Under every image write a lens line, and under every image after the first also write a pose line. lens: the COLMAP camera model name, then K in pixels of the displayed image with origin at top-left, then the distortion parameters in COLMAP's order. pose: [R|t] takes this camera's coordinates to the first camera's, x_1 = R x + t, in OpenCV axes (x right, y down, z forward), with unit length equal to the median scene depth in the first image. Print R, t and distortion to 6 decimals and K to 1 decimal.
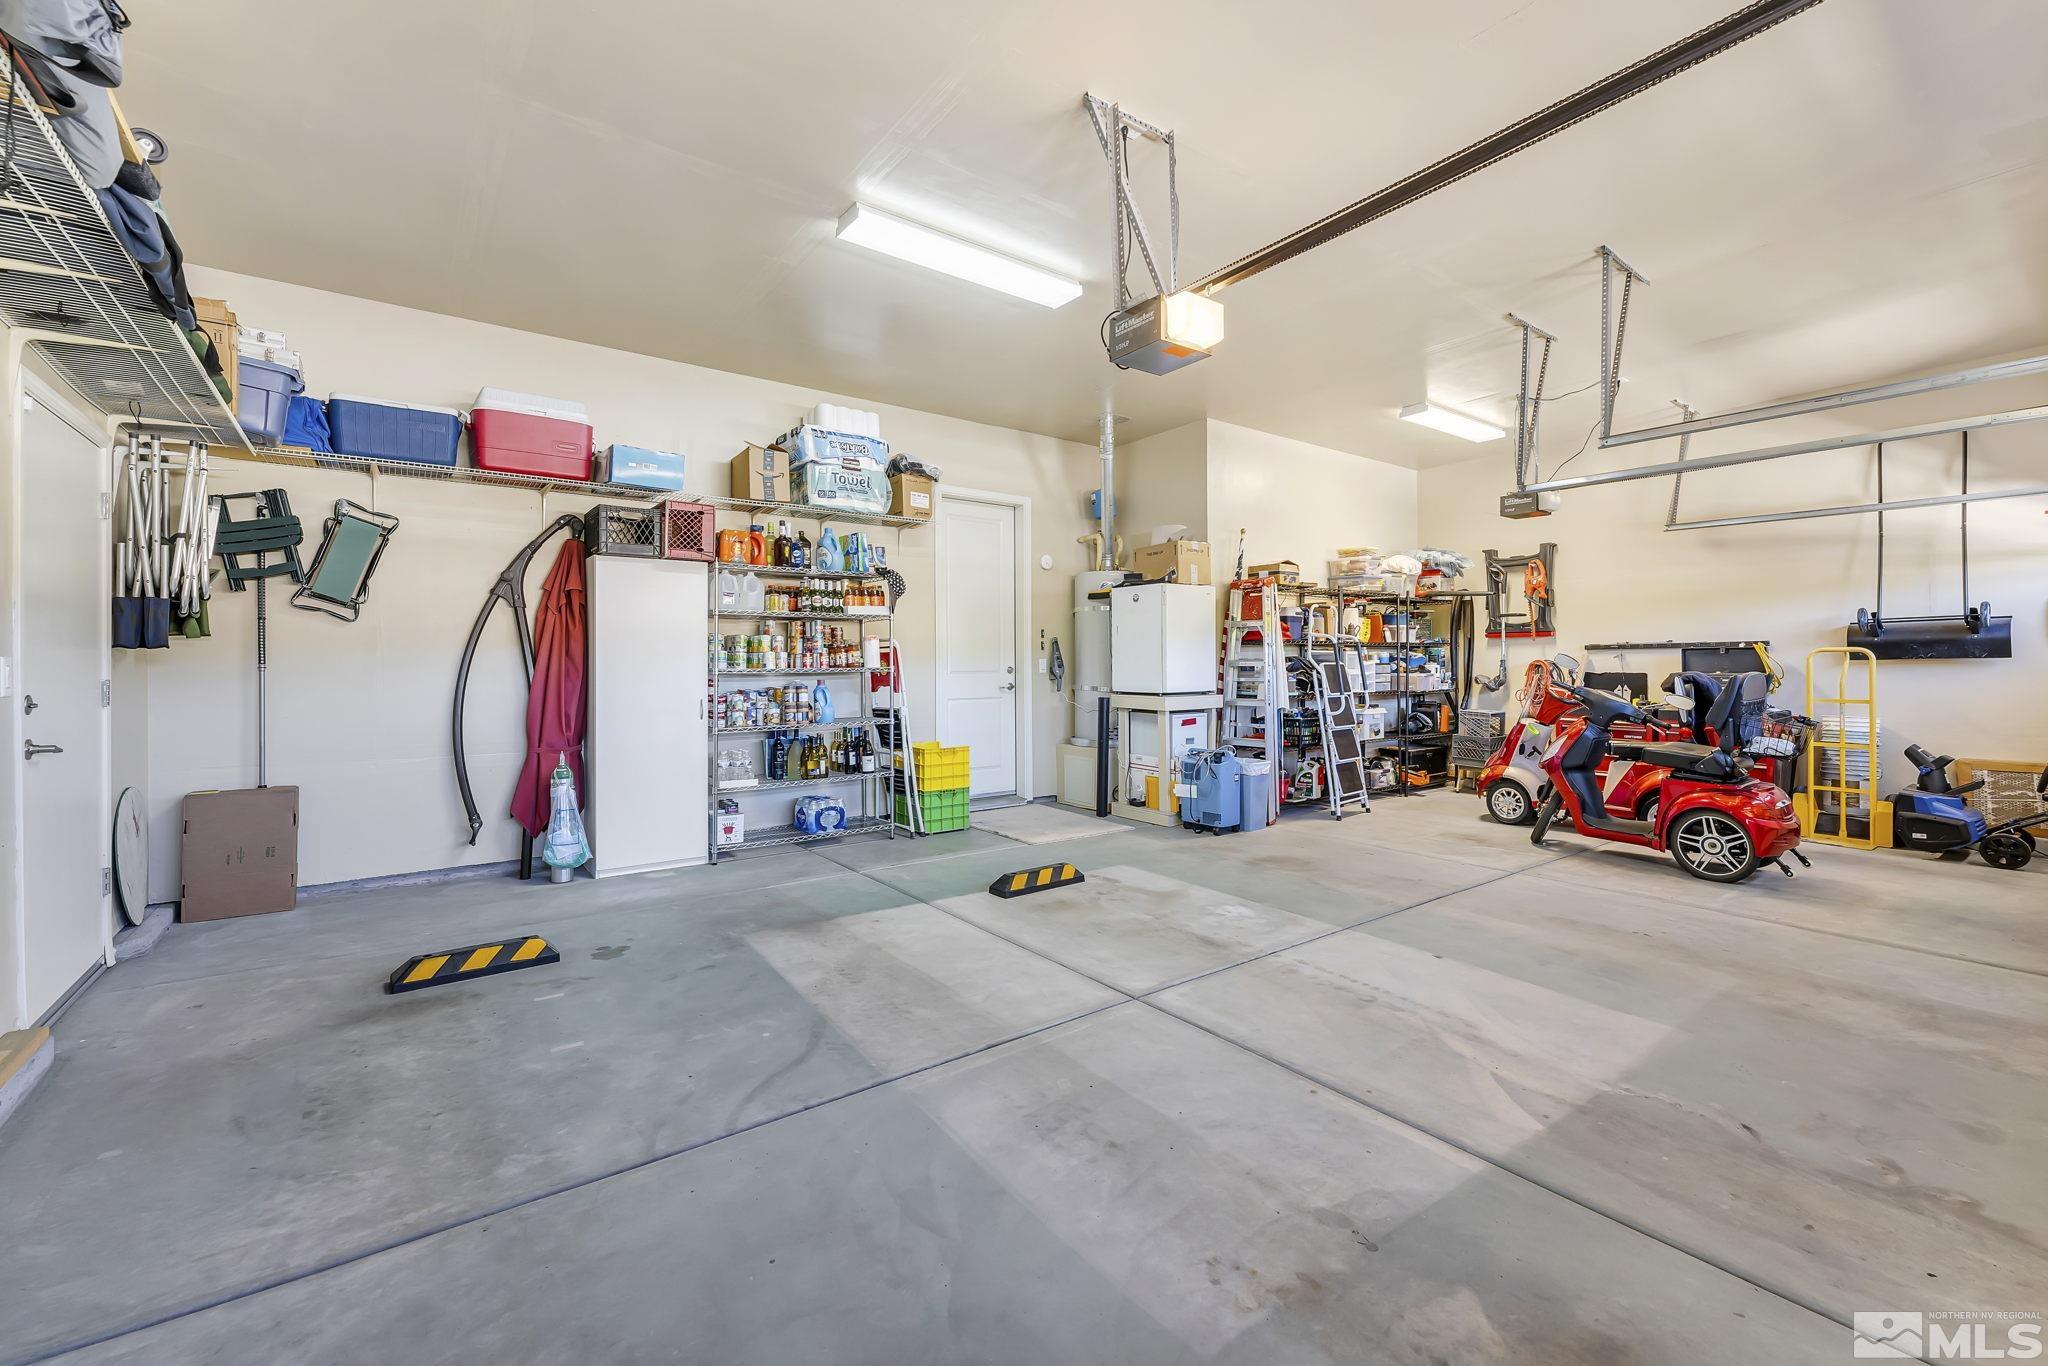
lens RADIAL K [[882.0, 0, 1017.5], [0, 882.0, 666.3], [0, 0, 1]] dist [0.011577, -0.000001]
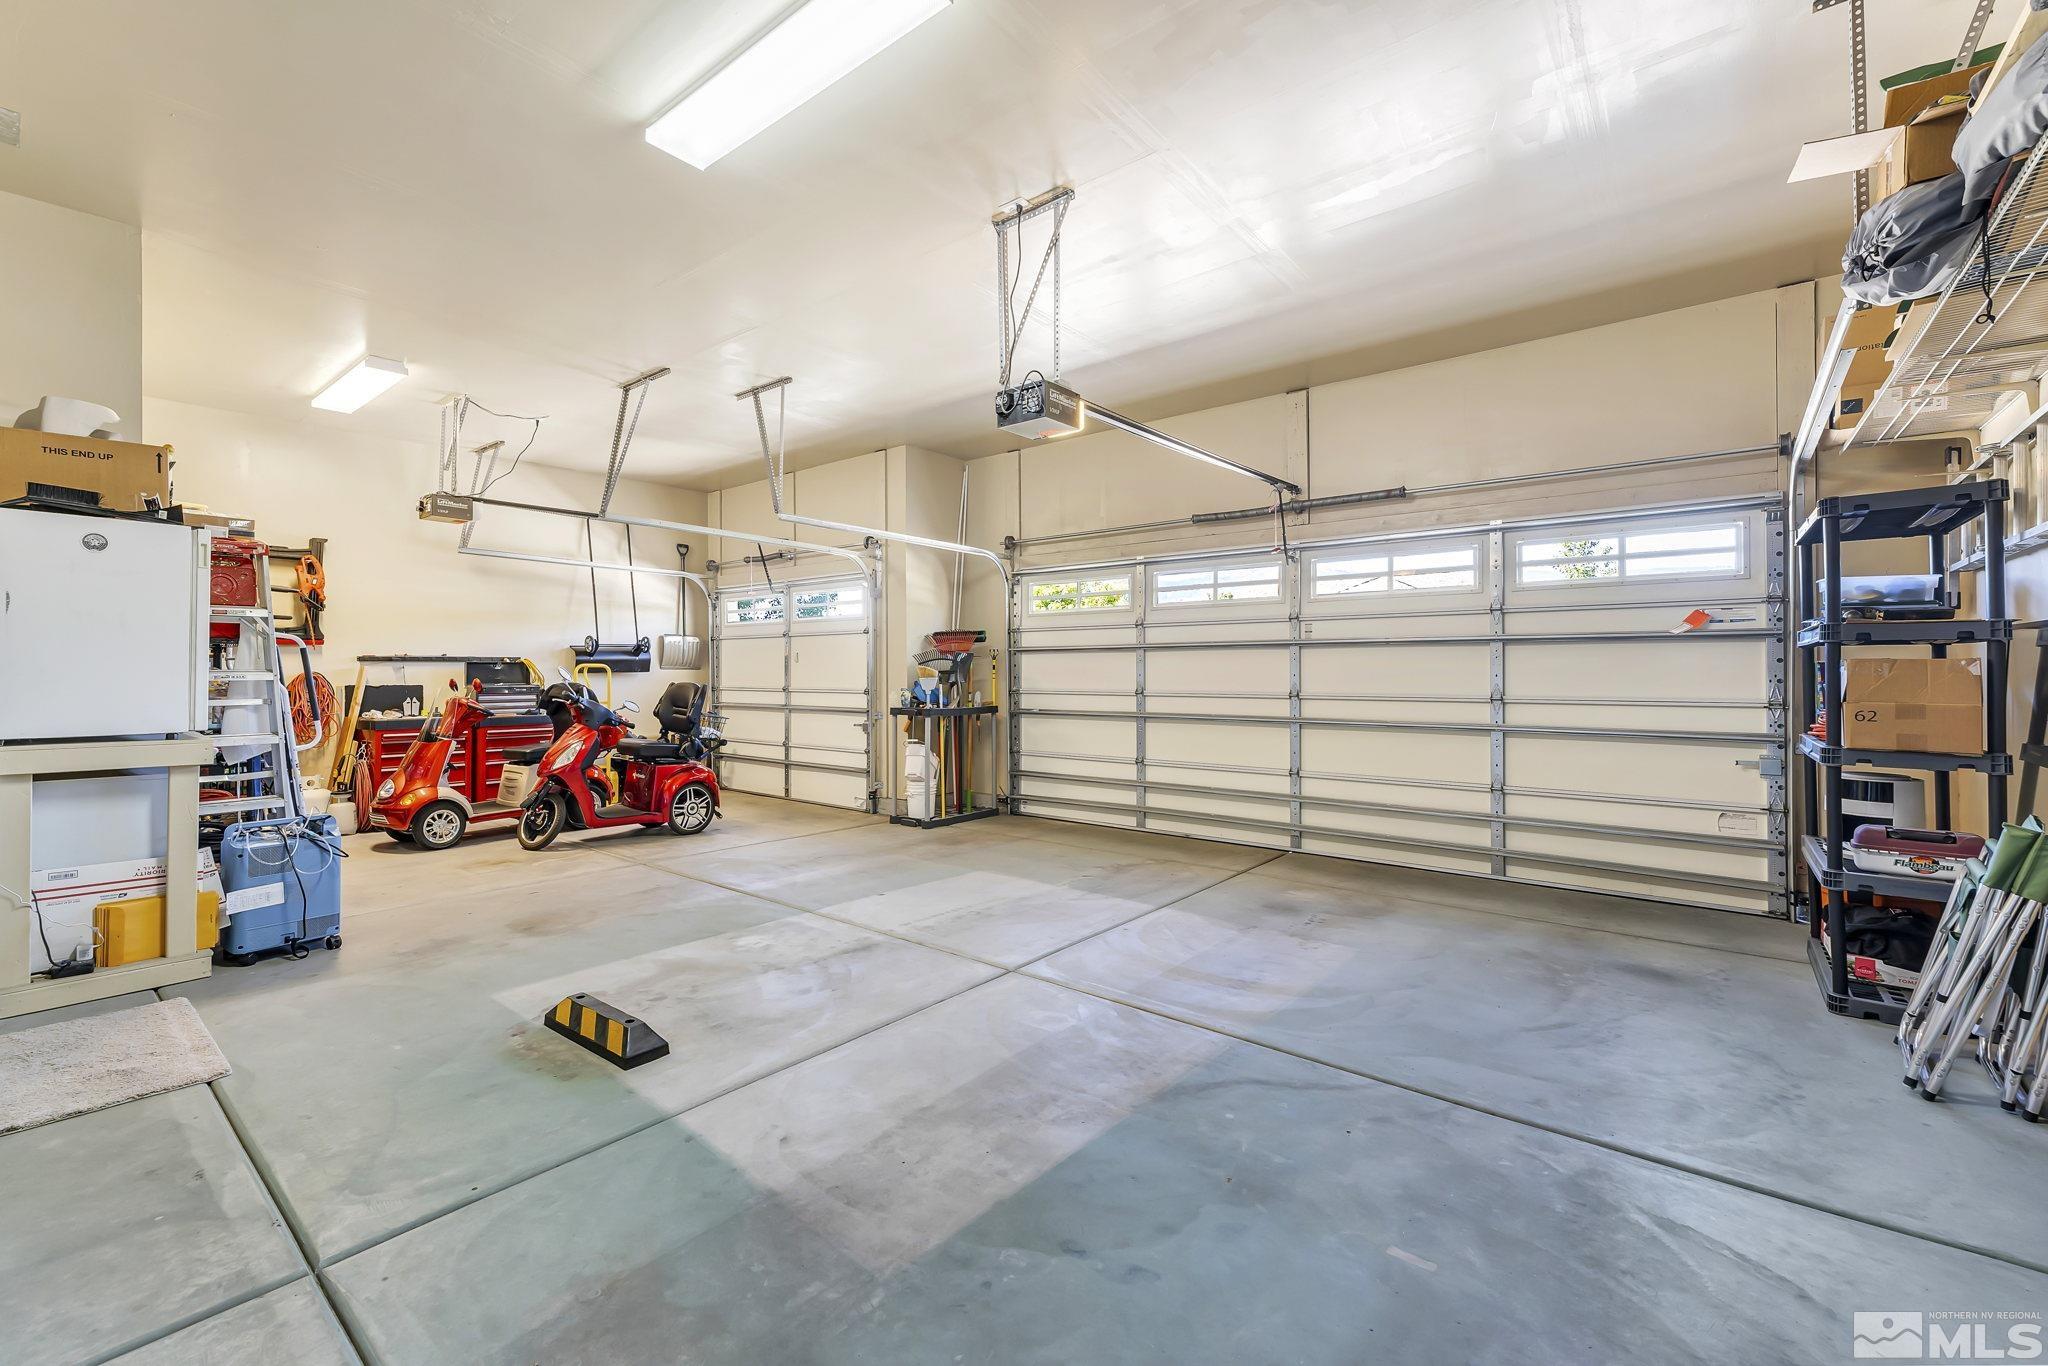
lens RADIAL K [[843.1, 0, 1029.2], [0, 843.1, 678.5], [0, 0, 1]] dist [-0.000621, -0.000125]
pose [[-0.278754, -0.004125, 0.960354, -0.789102], [0.004626, 0.999973, 0.005638, -0.004377], [-0.960351, 0.006014, -0.278728, 1.109330]]
